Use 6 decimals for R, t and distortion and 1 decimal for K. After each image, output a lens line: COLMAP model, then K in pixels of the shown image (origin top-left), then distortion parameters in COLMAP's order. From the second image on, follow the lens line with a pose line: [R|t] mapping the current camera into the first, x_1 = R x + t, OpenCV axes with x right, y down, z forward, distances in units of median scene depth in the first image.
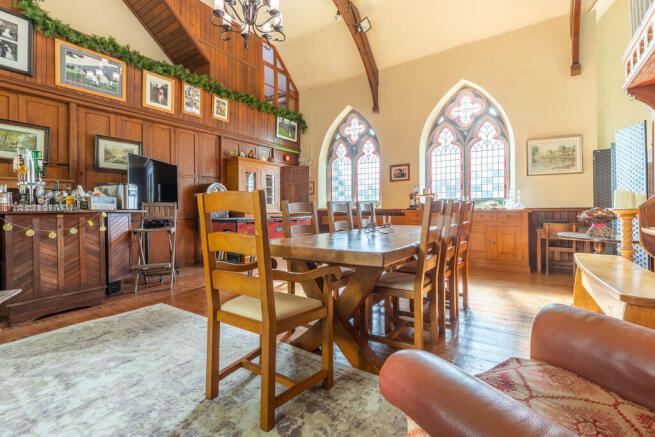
lens RADIAL K [[299.8, 0, 336.9], [0, 299.8, 208.6], [0, 0, 1]] dist [-0.001820, -0.000095]
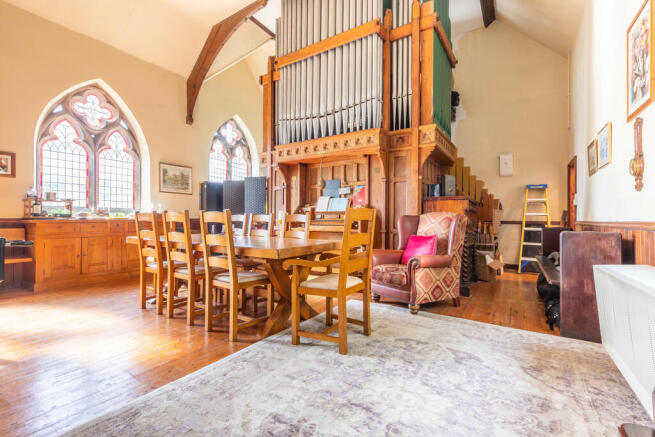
lens RADIAL K [[299.8, 0, 329.2], [0, 299.8, 219.4], [0, 0, 1]] dist [-0.001820, -0.000095]
pose [[-0.019539, 0.007497, 0.999781, -0.508977], [-0.007325, 0.999944, -0.007642, 0.004242], [-0.999782, -0.007472, -0.019483, 0.307345]]
